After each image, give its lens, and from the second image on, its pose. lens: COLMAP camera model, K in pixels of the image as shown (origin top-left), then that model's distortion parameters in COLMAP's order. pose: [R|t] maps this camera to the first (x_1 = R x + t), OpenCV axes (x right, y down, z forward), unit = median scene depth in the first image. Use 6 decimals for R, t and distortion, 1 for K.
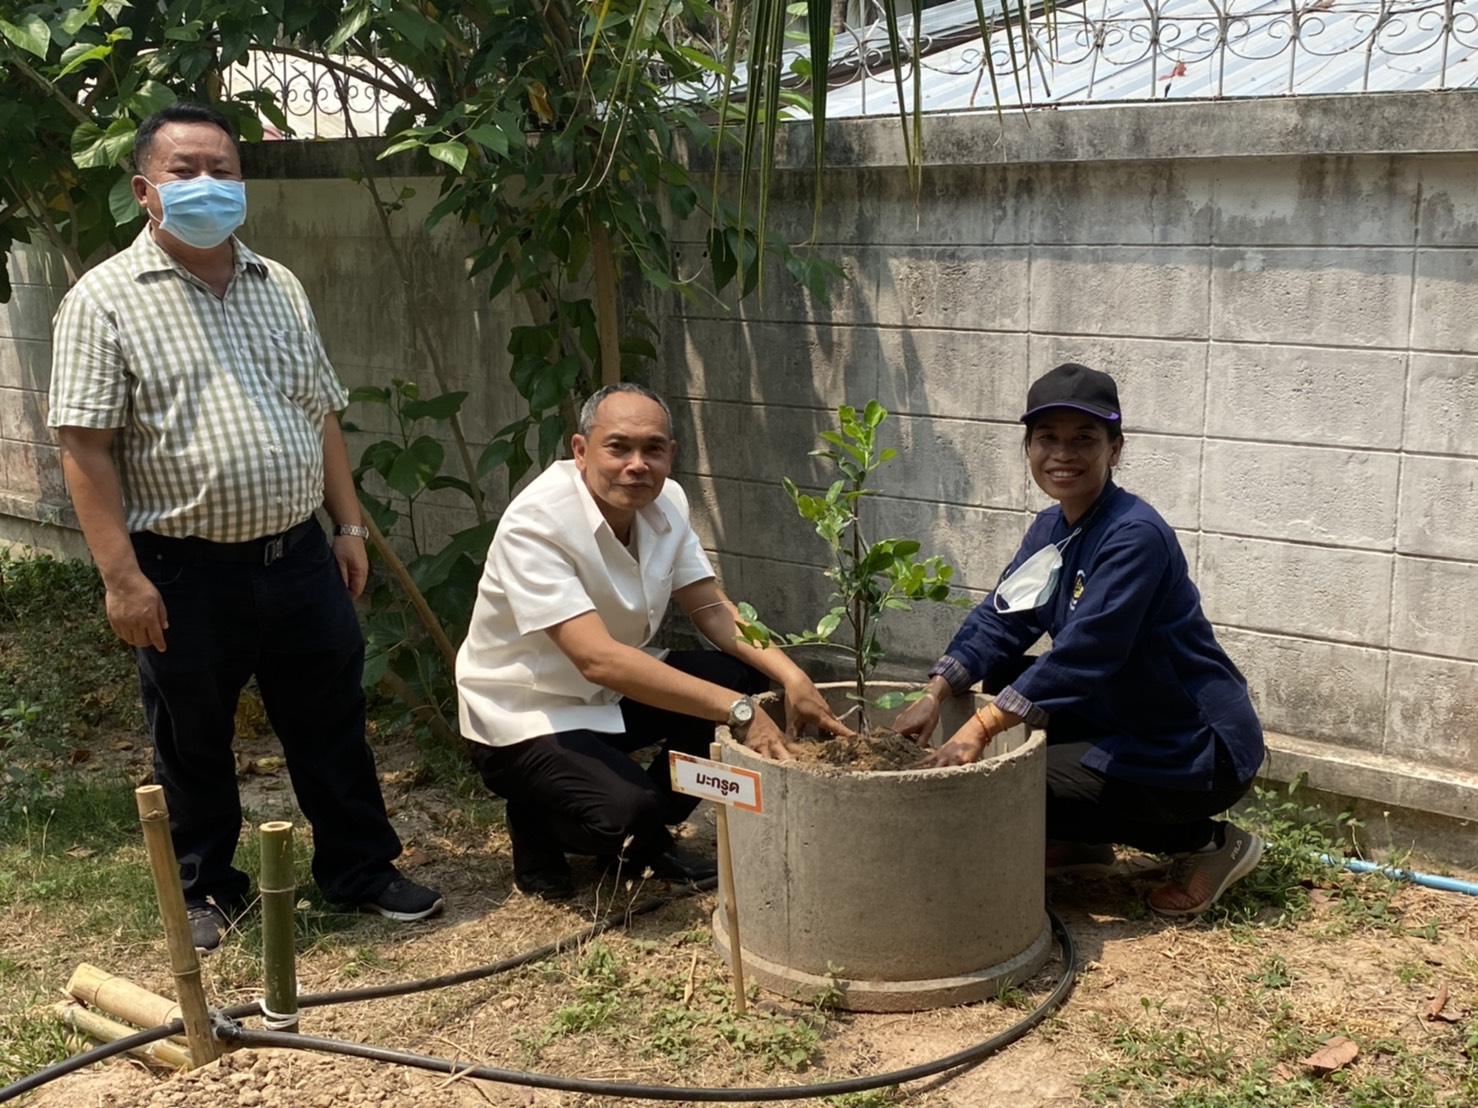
lens RADIAL K [[1747.2, 0, 784.3], [0, 1747.2, 550.6], [0, 0, 1]] dist [0.171938, -0.302447]
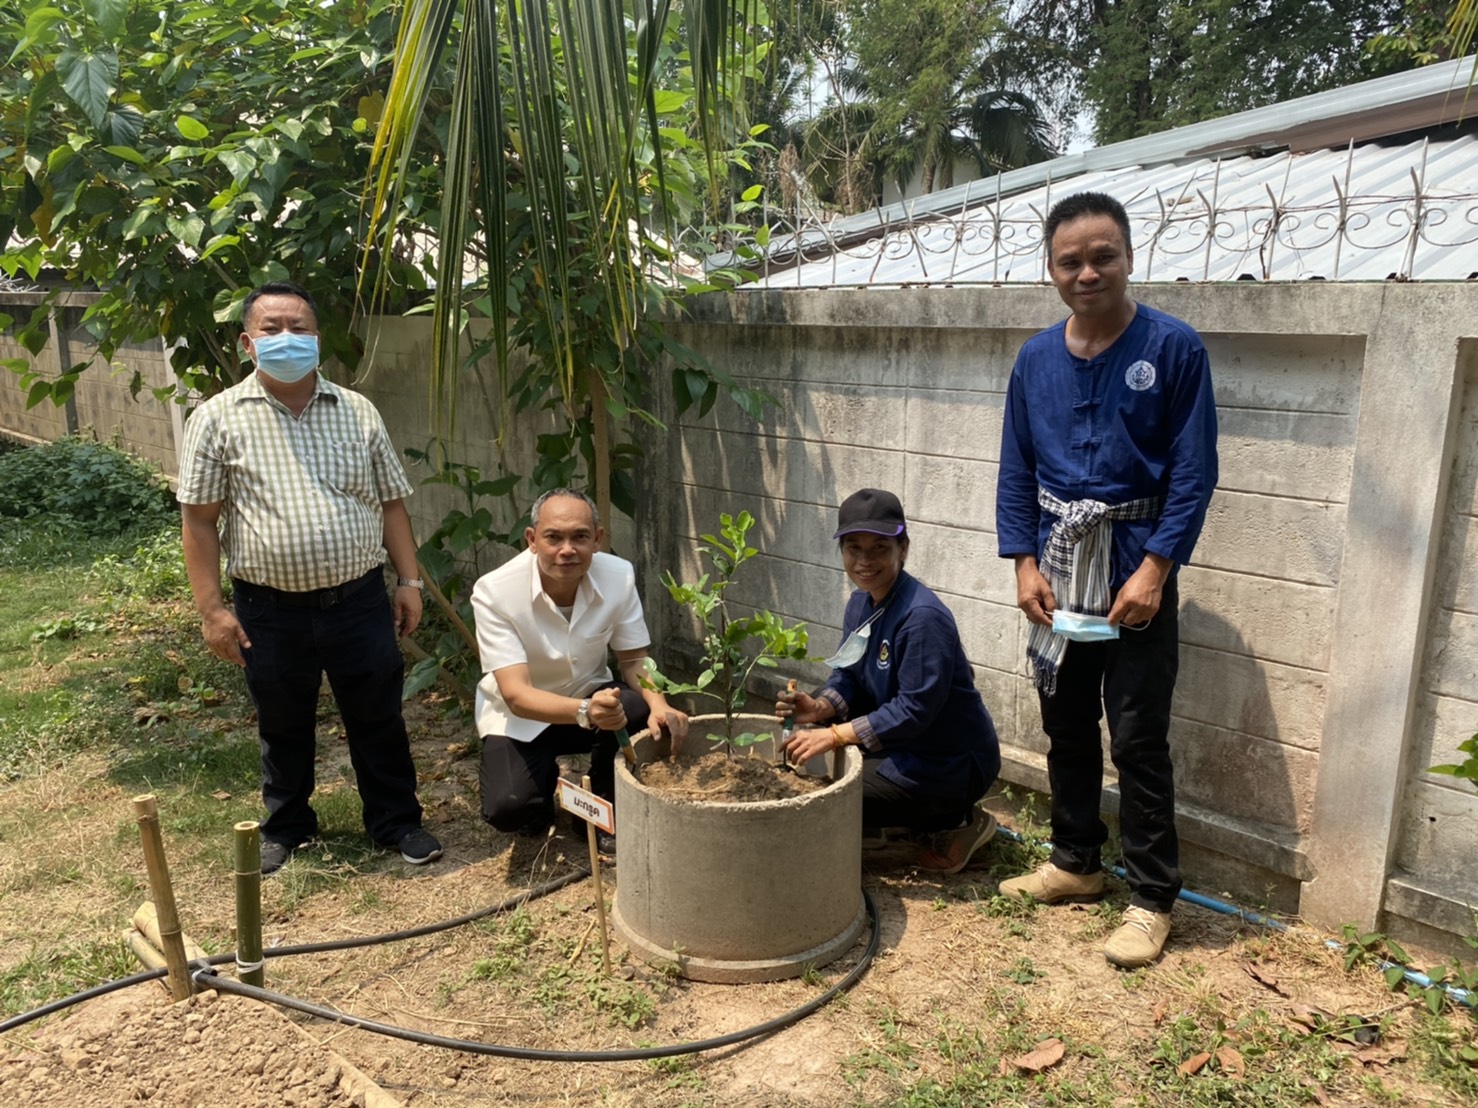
lens RADIAL K [[1126.7, 0, 785.3], [0, 1126.7, 551.7], [0, 0, 1]] dist [0.128399, -0.178776]
pose [[0.991753, 0.041453, -0.121274, 0.179351], [-0.038911, 0.998972, 0.023249, -0.073687], [0.122113, -0.018339, 0.992347, 0.148685]]
